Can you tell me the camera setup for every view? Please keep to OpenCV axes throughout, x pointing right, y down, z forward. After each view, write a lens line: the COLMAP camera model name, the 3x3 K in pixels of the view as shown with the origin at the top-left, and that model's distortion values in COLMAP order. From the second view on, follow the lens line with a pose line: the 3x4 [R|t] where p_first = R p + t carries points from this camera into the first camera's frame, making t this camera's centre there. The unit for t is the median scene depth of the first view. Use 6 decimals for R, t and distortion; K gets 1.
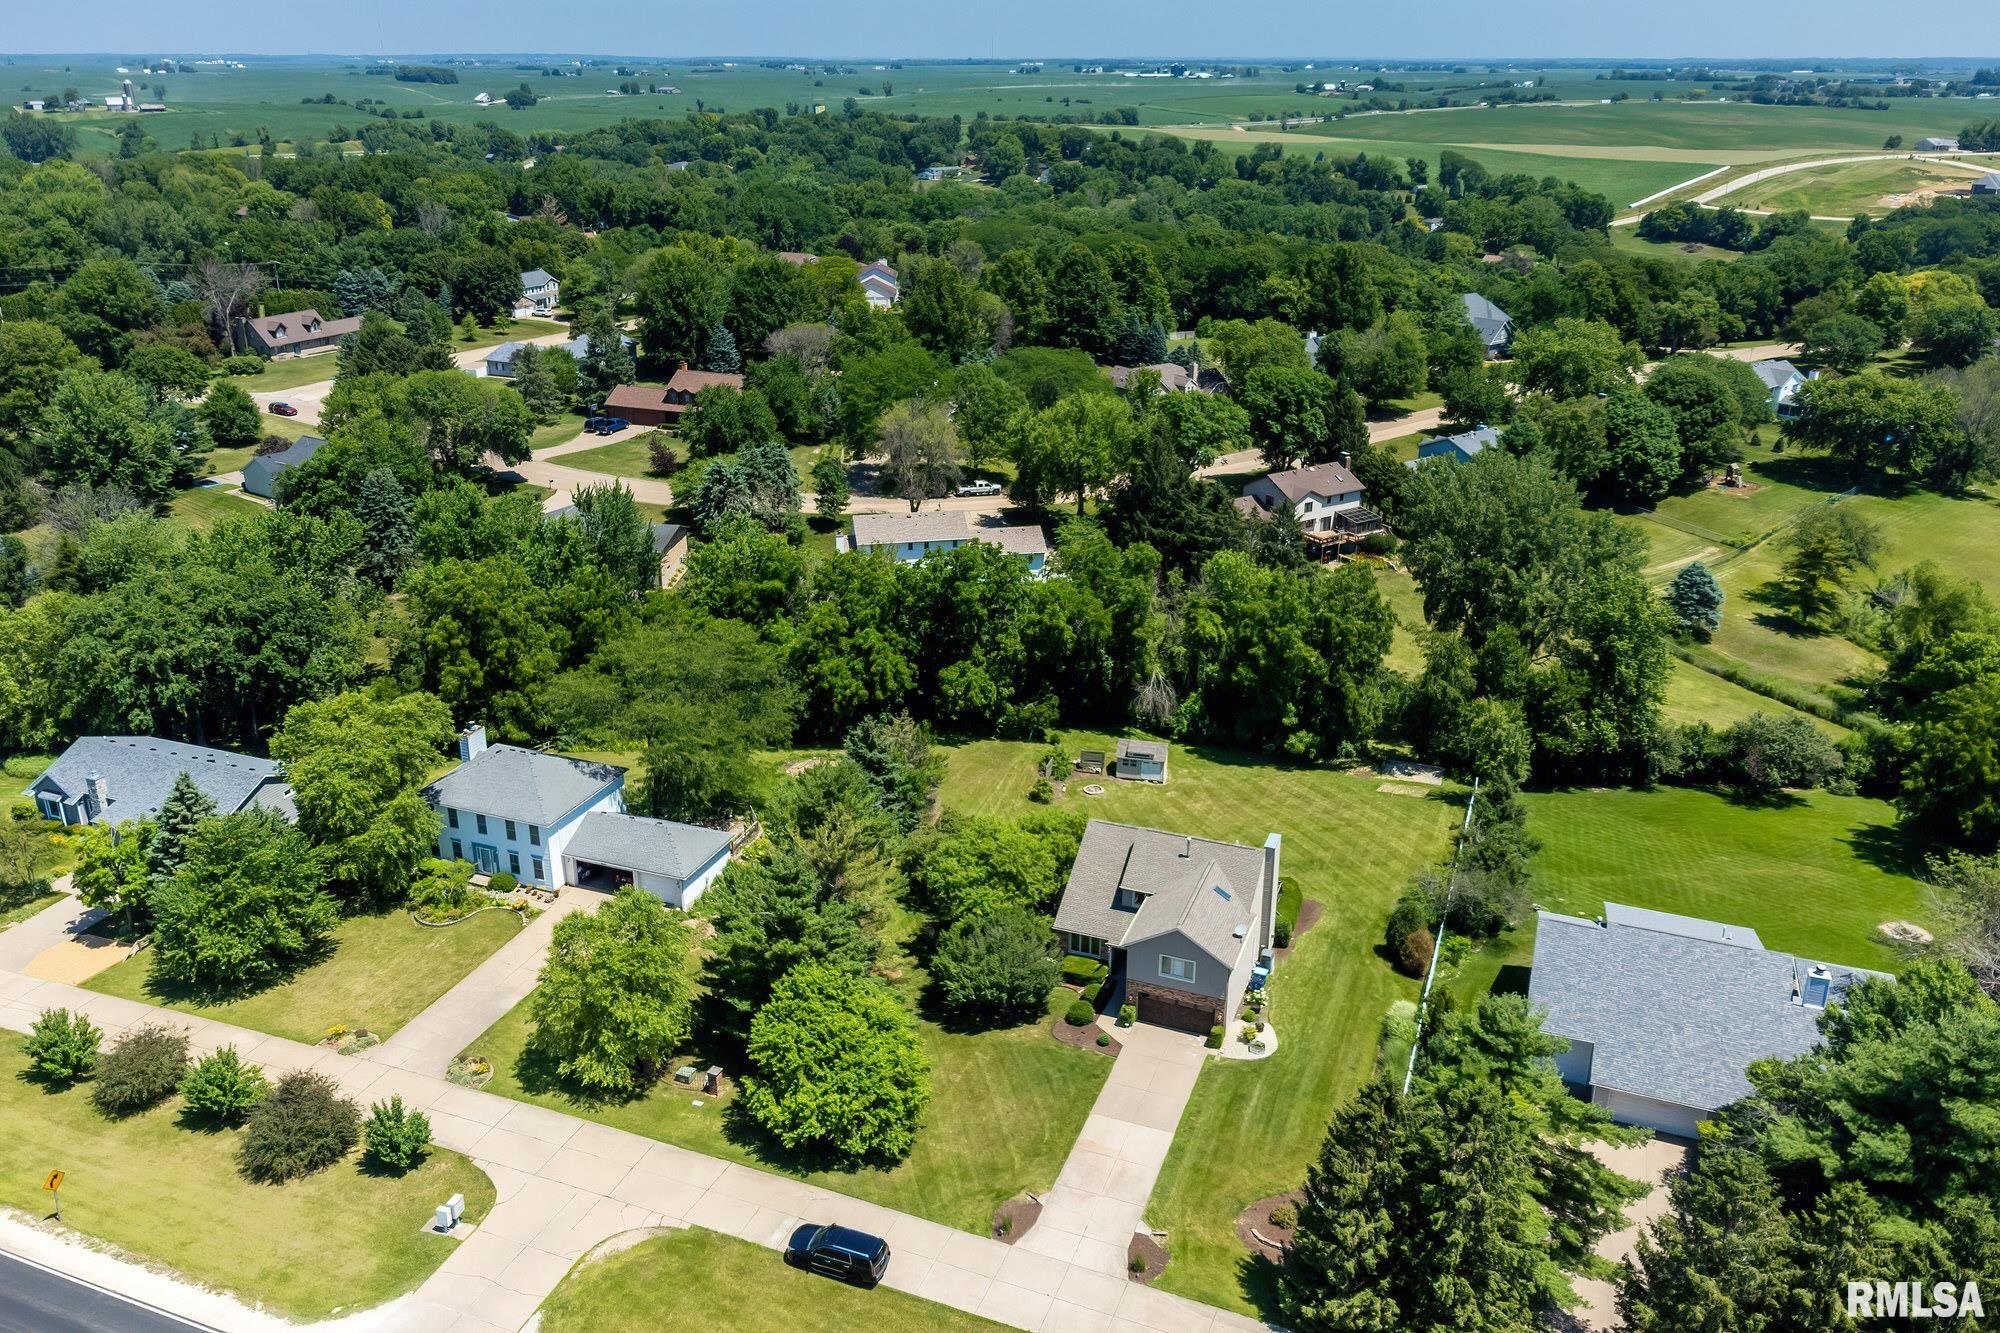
lens RADIAL K [[1536.6, 0, 1002.8], [0, 1536.6, 646.5], [0, 0, 1]] dist [0.001590, 0.010647]
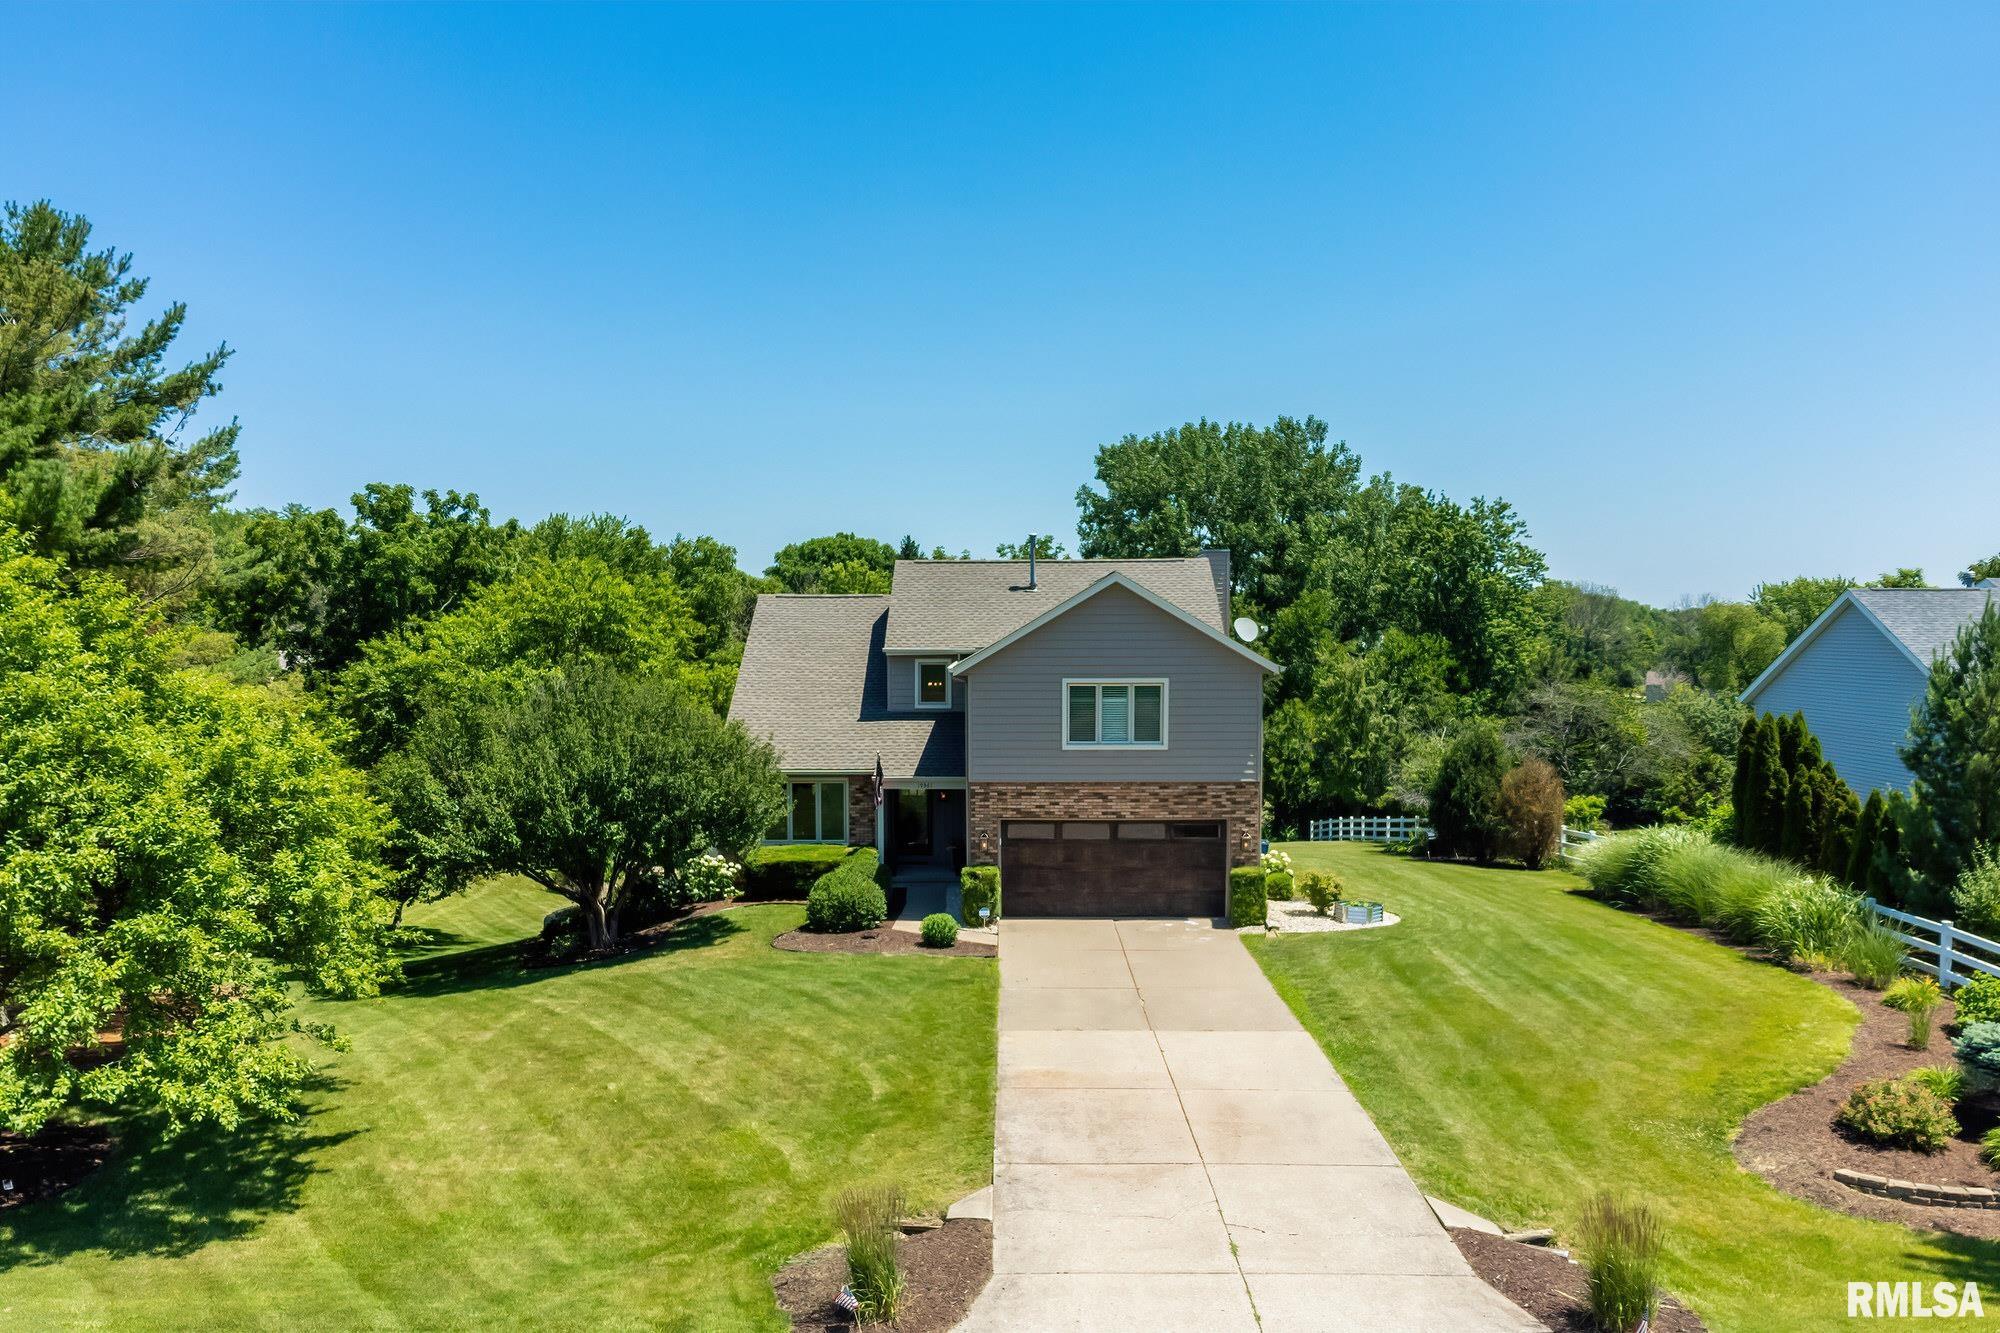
lens RADIAL K [[1677.5, 0, 992.0], [0, 1677.5, 664.3], [0, 0, 1]] dist [0.003639, 0.003496]
pose [[0.938782, -0.023892, 0.343683, -0.029242], [0.135402, 0.942901, -0.304308, 0.210161], [-0.316789, 0.332214, 0.888414, 0.447308]]
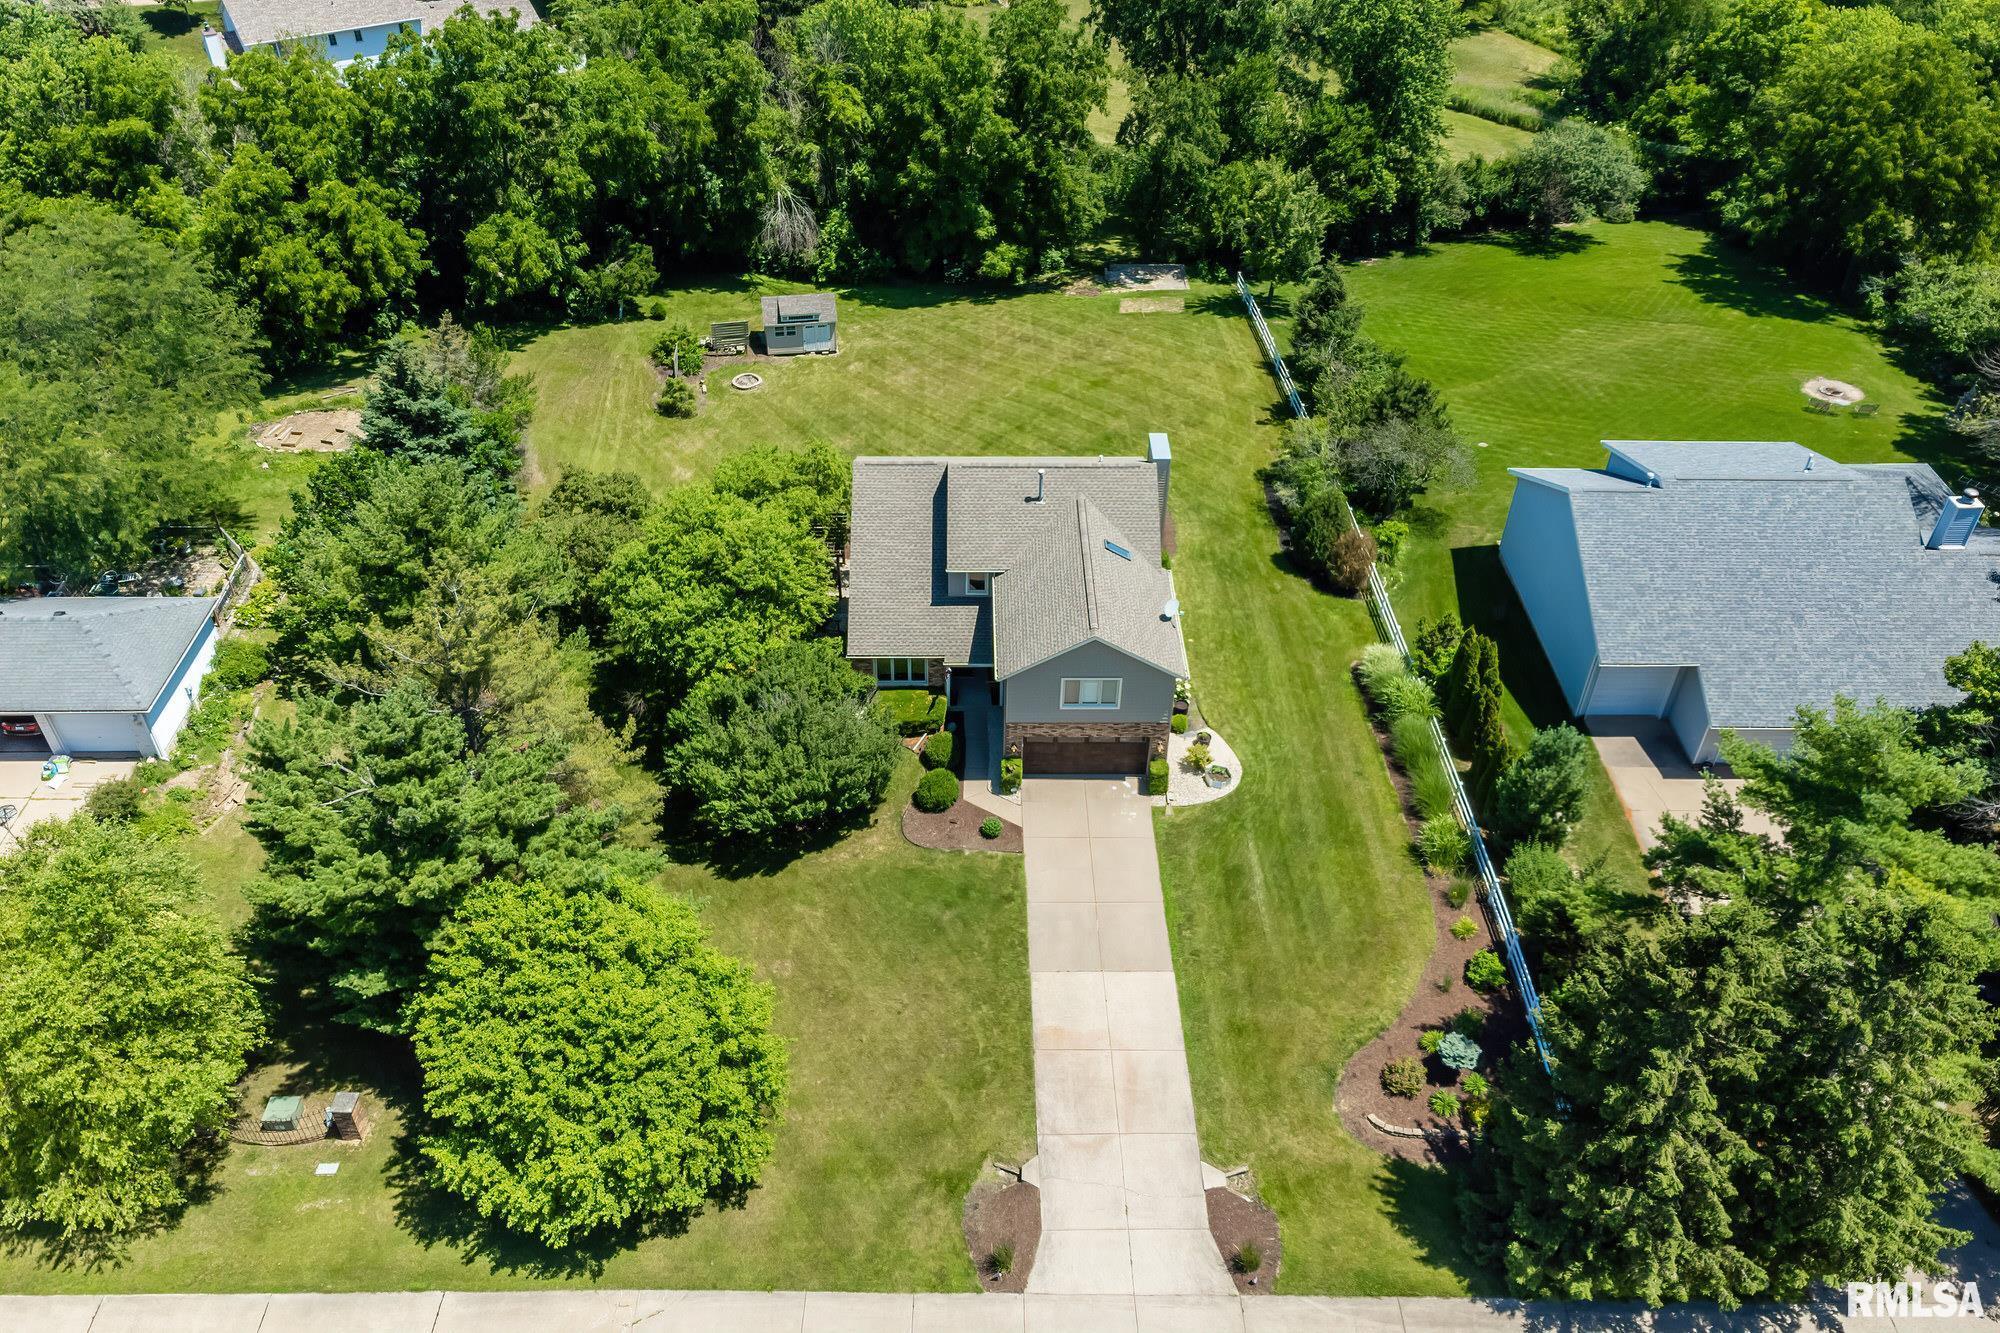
lens RADIAL K [[1536.6, 0, 1002.8], [0, 1536.6, 646.5], [0, 0, 1]] dist [0.001590, 0.010647]
pose [[0.927113, -0.231003, 0.295125, -0.063016], [0.125596, 0.933426, 0.336069, -0.011086], [-0.353110, -0.274508, 0.894404, 0.317827]]
